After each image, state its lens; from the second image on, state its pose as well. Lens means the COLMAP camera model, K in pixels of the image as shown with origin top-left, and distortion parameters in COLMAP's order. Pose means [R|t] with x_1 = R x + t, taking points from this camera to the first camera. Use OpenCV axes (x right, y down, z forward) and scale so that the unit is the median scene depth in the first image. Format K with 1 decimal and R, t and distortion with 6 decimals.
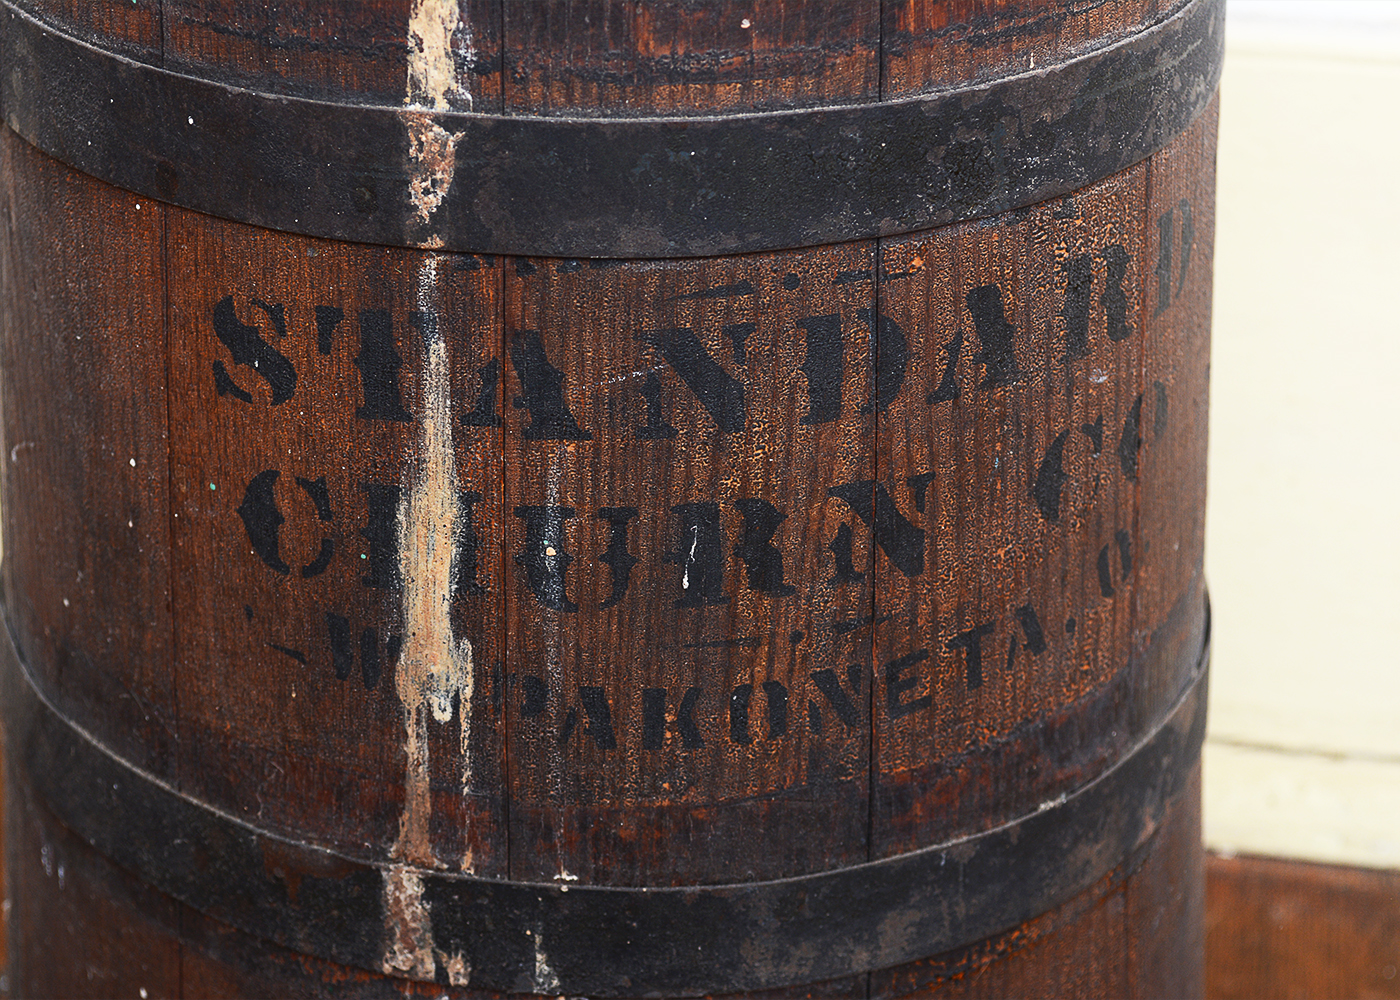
lens RADIAL K [[2785.1, 0, 700.7], [0, 2785.1, 501.4], [0, 0, 1]] dist [0.002092, 0.000000]
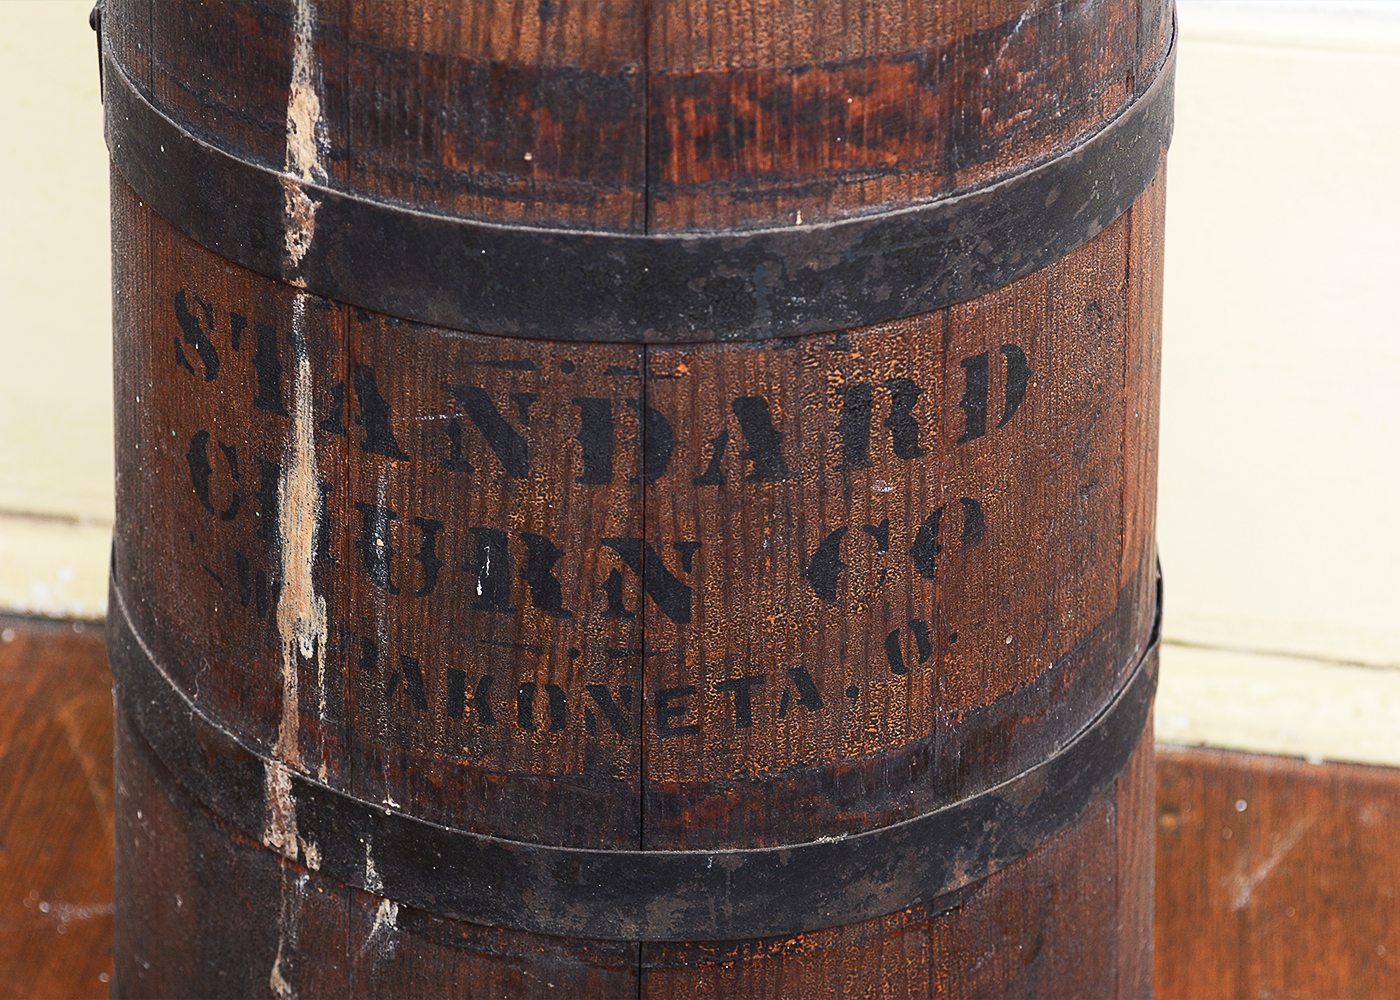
lens RADIAL K [[2963.8, 0, 699.9], [0, 2963.8, 499.3], [0, 0, 1]] dist [0.007294, 0.000000]
pose [[0.931193, 0.200229, -0.304610, 0.459625], [-0.181571, 0.979369, 0.088704, -0.138564], [0.316087, -0.027293, 0.948338, -0.183934]]
